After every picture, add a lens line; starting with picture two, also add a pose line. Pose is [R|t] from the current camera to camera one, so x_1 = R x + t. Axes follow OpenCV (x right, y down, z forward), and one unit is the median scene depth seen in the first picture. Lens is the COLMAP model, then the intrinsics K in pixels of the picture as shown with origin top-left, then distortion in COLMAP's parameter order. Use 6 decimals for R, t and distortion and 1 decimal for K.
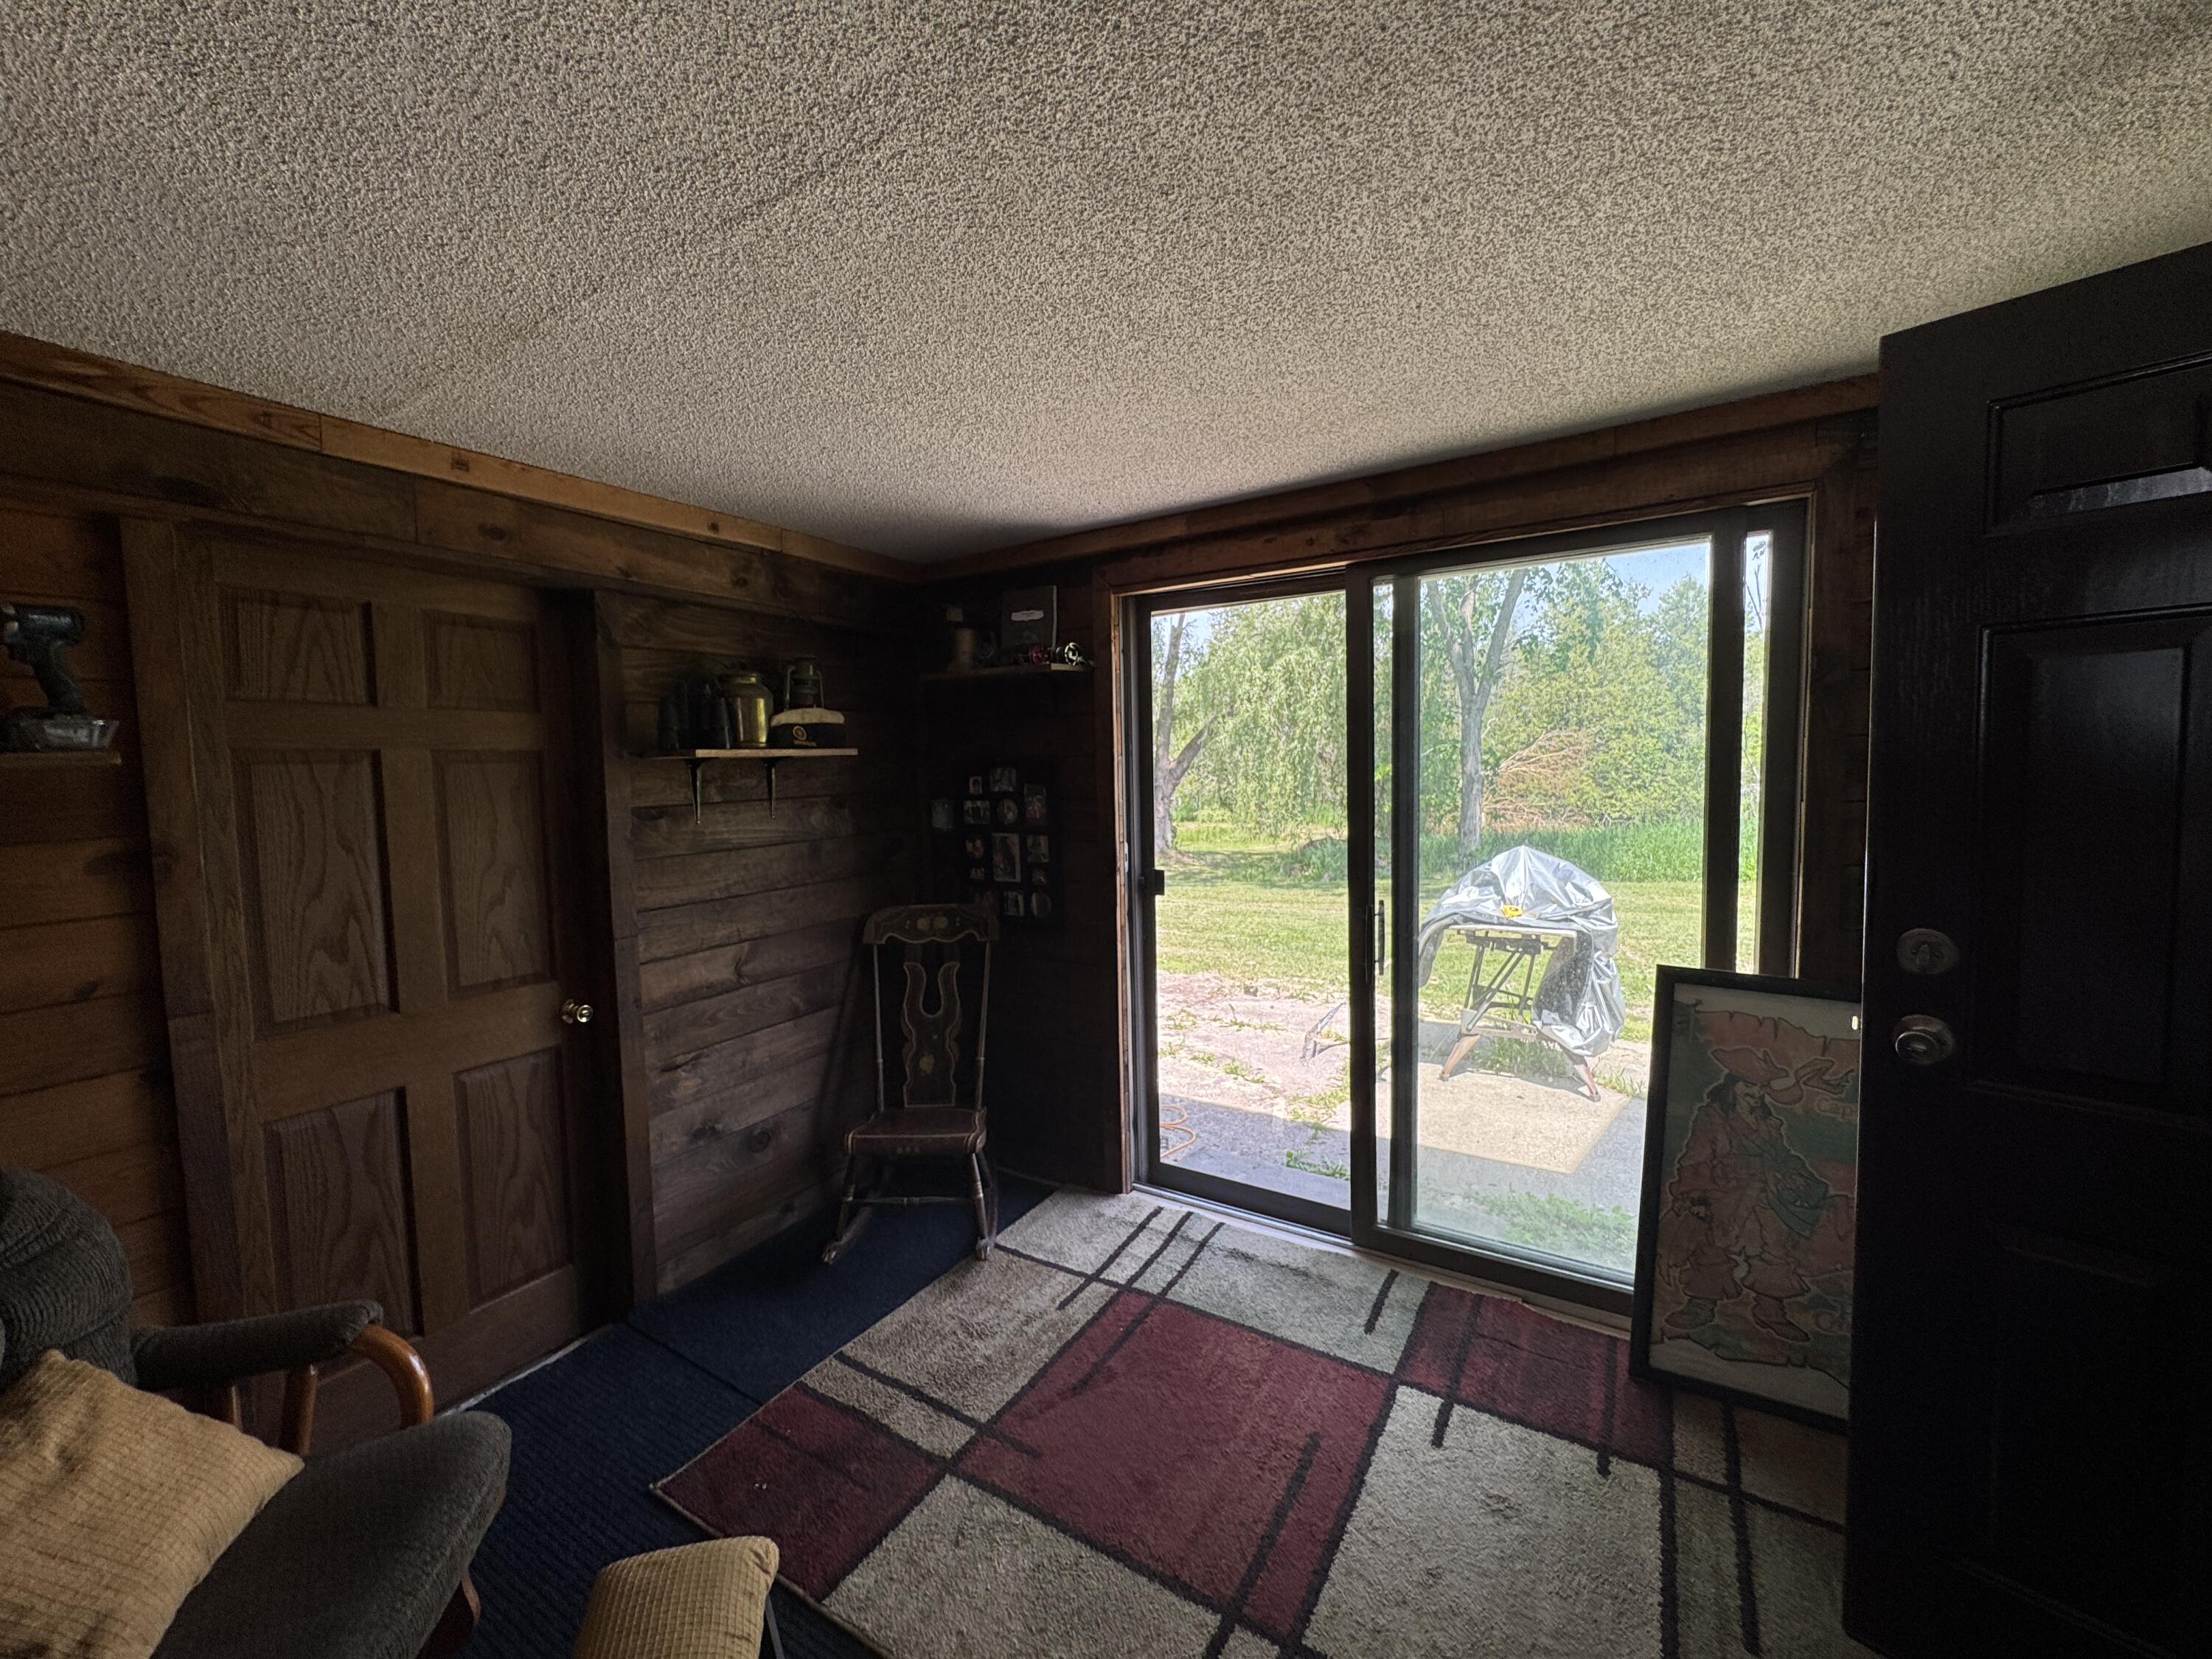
lens RADIAL K [[903.0, 0, 1110.9], [0, 903.0, 830.3], [0, 0, 1]] dist [-0.003261, 0.000013]
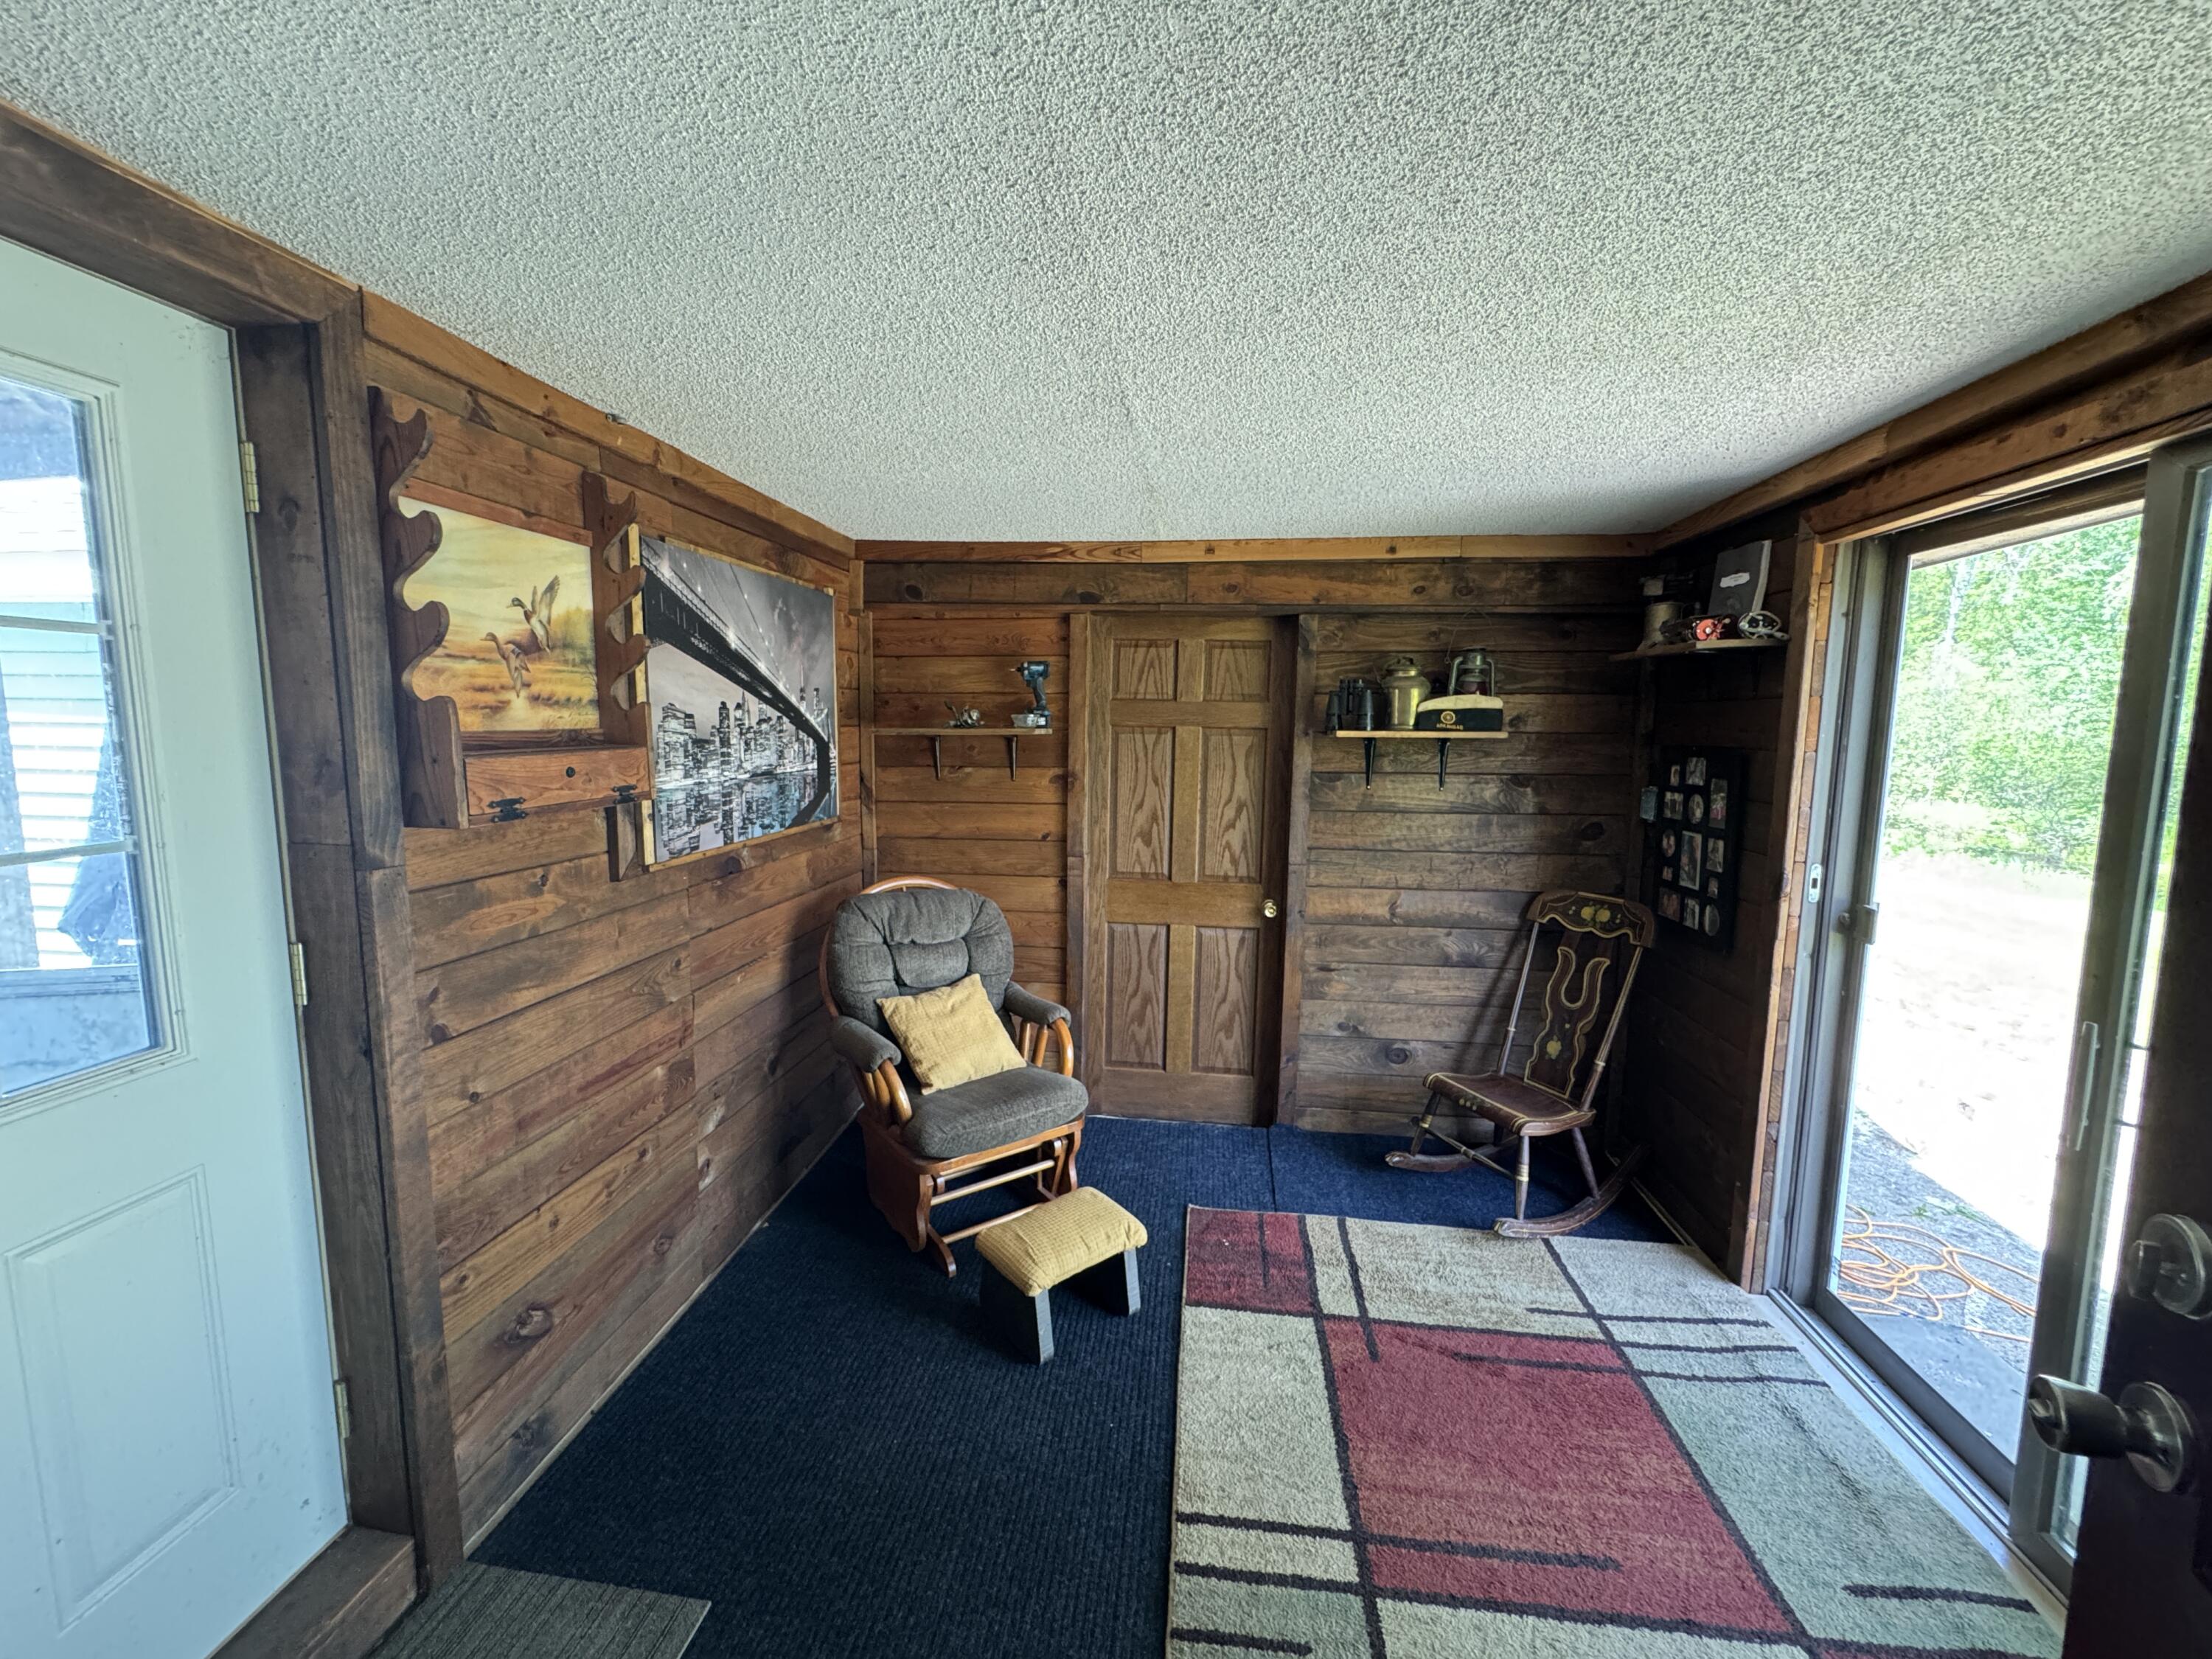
lens RADIAL K [[933.1, 0, 1101.0], [0, 933.1, 831.9], [0, 0, 1]] dist [0.002124, 0.000432]
pose [[0.388222, 0.133108, -0.911903, 0.617817], [-0.089369, 0.990288, 0.106503, -0.053827], [0.917223, 0.040149, 0.396347, 0.143404]]
